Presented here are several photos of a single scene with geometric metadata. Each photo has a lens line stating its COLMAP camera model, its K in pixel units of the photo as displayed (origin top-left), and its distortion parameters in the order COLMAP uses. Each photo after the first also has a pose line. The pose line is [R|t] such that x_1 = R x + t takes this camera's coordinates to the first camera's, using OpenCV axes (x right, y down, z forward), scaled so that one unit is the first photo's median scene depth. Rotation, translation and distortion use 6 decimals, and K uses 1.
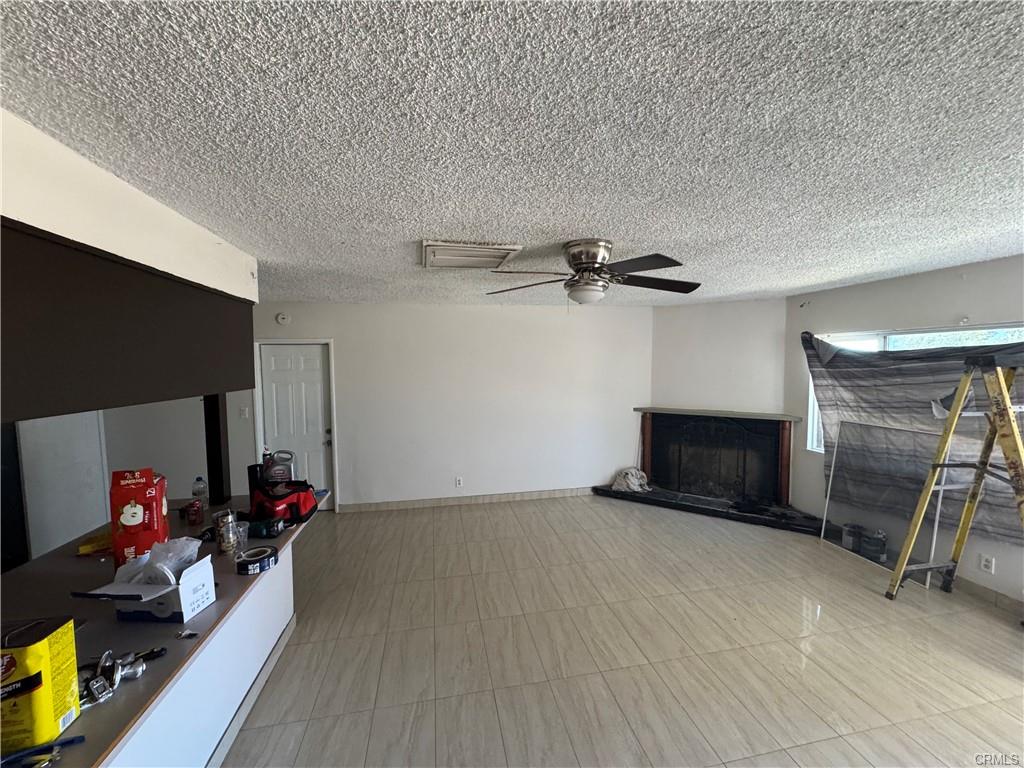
lens RADIAL K [[410.0, 0, 512.0], [0, 410.0, 384.0], [0, 0, 1]] dist [-0.000454, -0.000045]
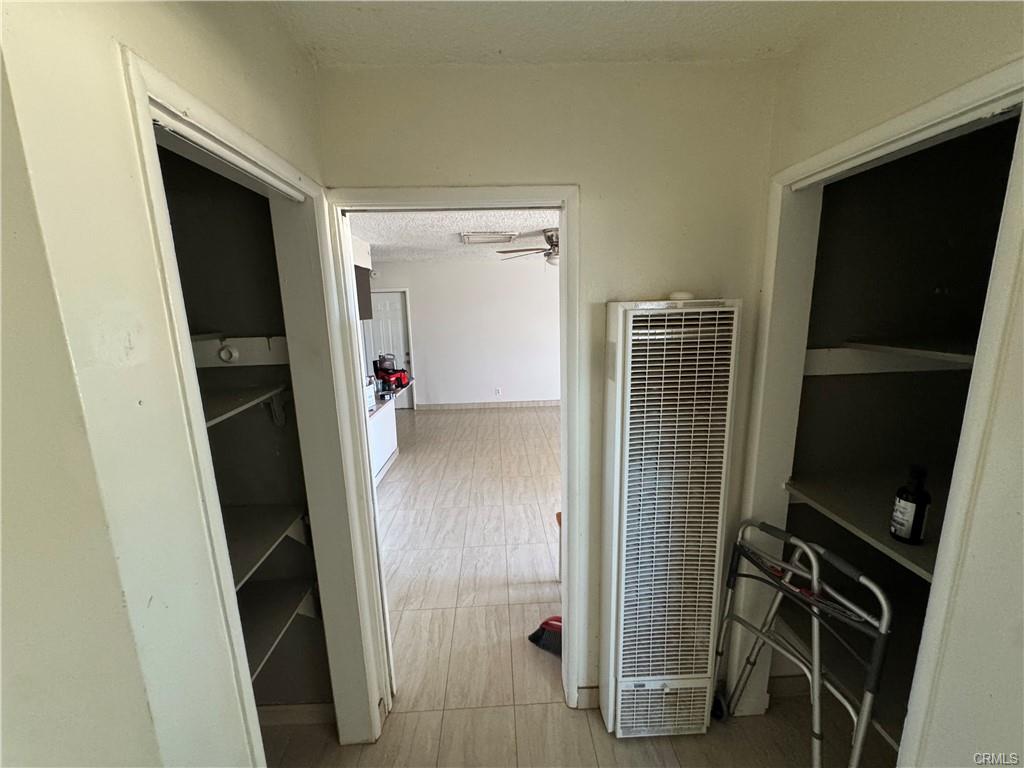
lens RADIAL K [[410.0, 0, 512.0], [0, 410.0, 384.0], [0, 0, 1]] dist [-0.000454, -0.000045]
pose [[0.989346, 0.015654, -0.144736, 0.226979], [0.003803, 0.991084, 0.133183, 0.055055], [0.145531, -0.132315, 0.980466, -0.676275]]
